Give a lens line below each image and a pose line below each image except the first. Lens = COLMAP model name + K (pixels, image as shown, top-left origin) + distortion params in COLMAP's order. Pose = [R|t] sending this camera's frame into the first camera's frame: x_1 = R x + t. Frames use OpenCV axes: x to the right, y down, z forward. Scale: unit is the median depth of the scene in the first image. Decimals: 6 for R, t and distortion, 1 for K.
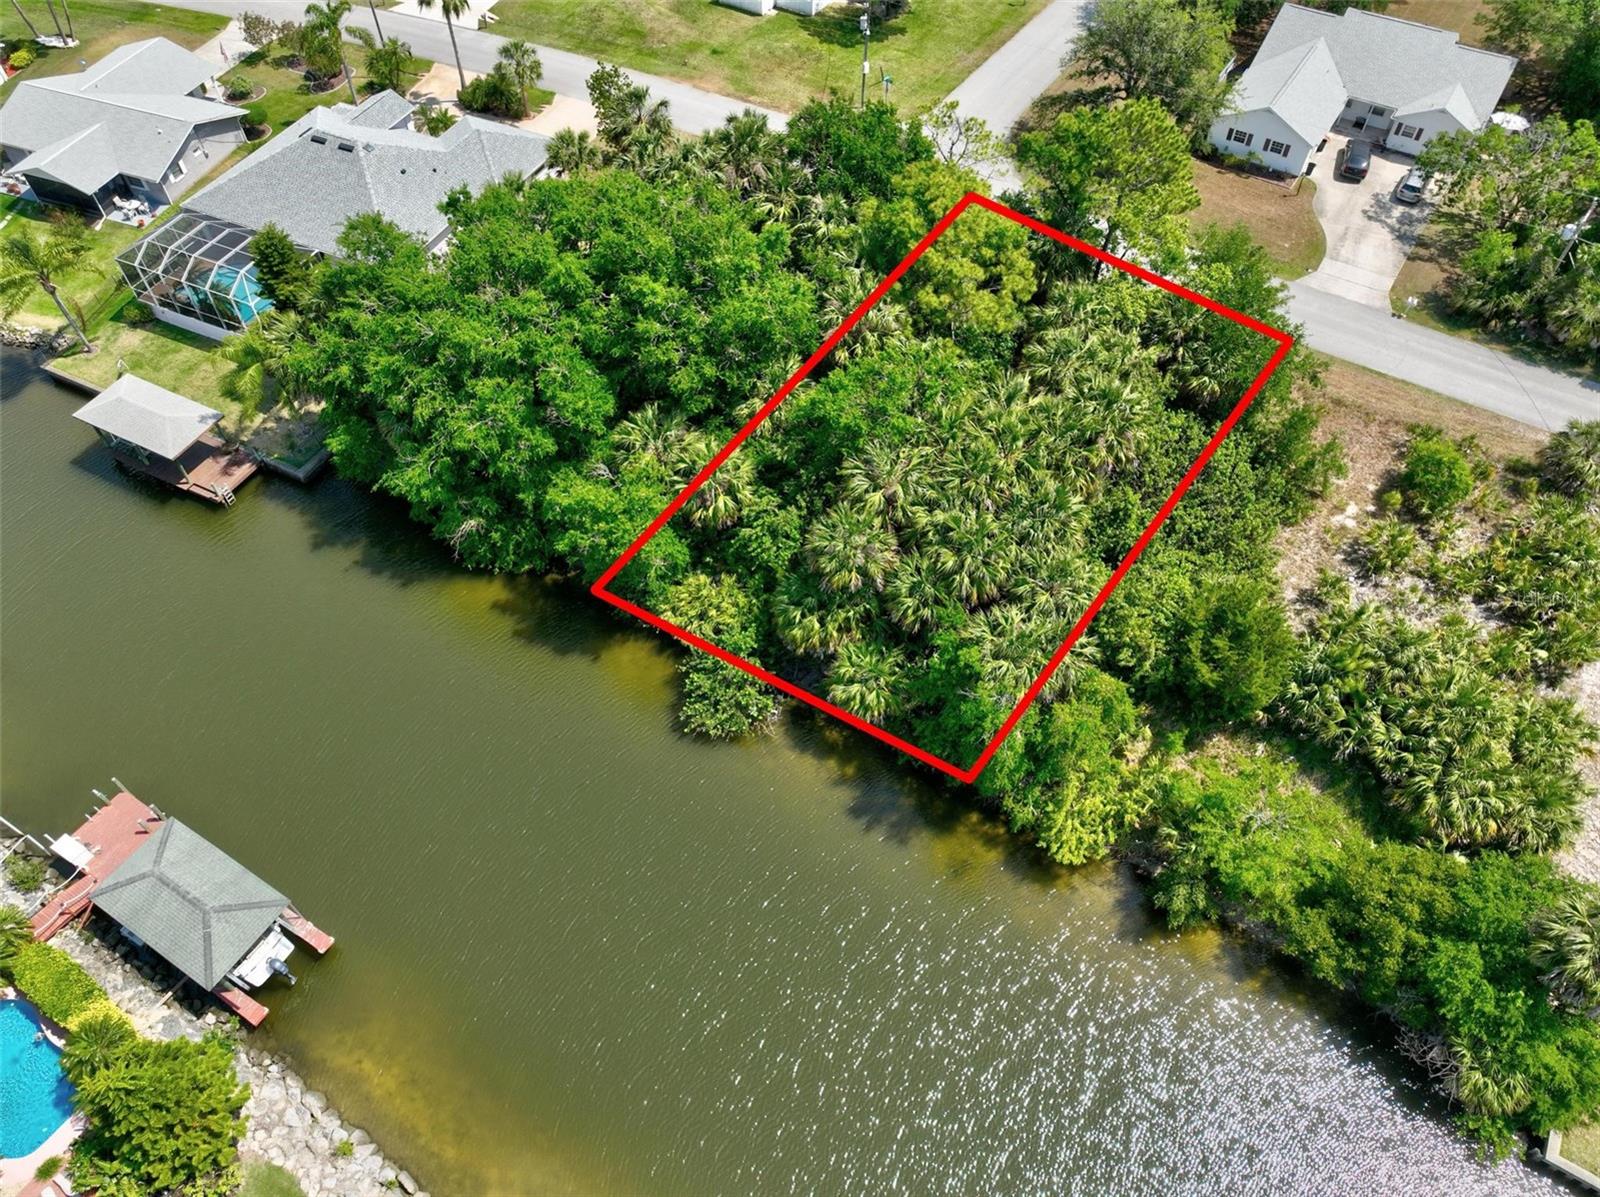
lens RADIAL K [[1124.6, 0, 800.2], [0, 1124.6, 596.5], [0, 0, 1]] dist [-0.006109, 0.025077]
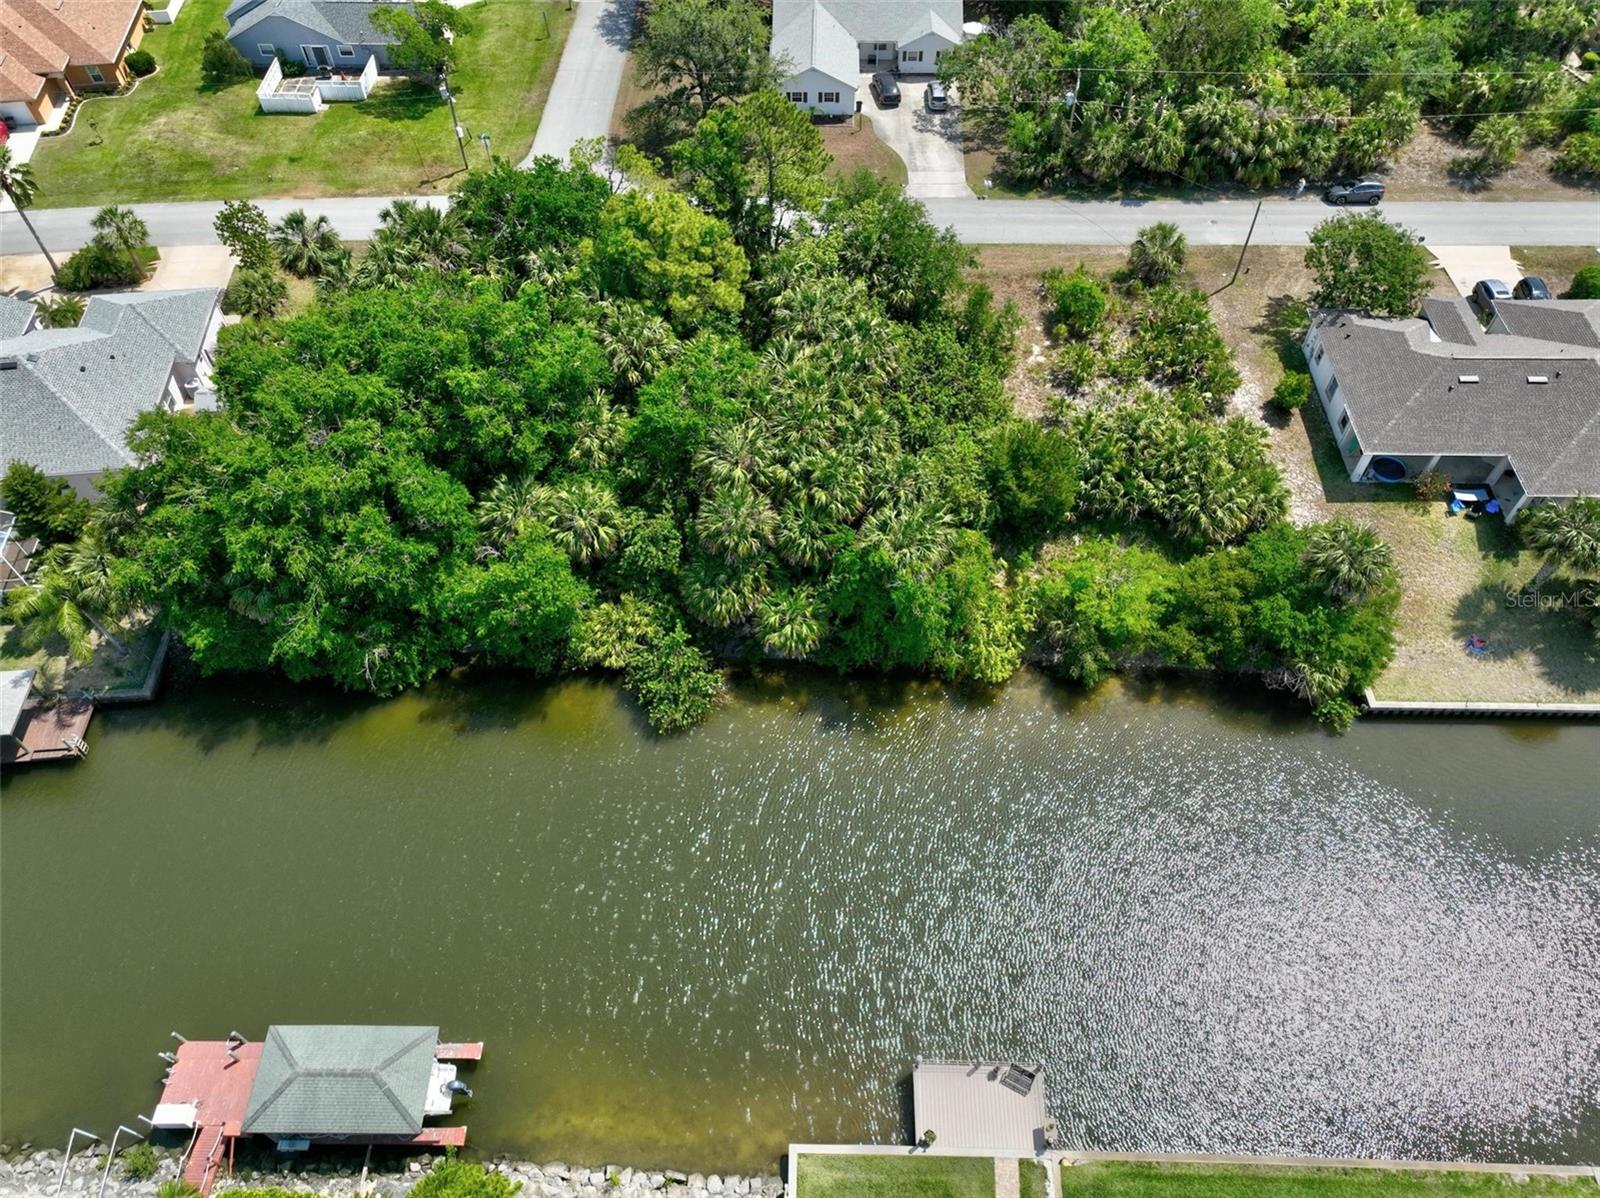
lens RADIAL K [[1124.6, 0, 795.5], [0, 1124.6, 597.7], [0, 0, 1]] dist [-0.006109, 0.025077]
pose [[0.856263, -0.411852, 0.311756, -0.272090], [0.411628, 0.908671, 0.069849, -0.024555], [-0.312051, 0.068519, 0.947591, -0.105409]]
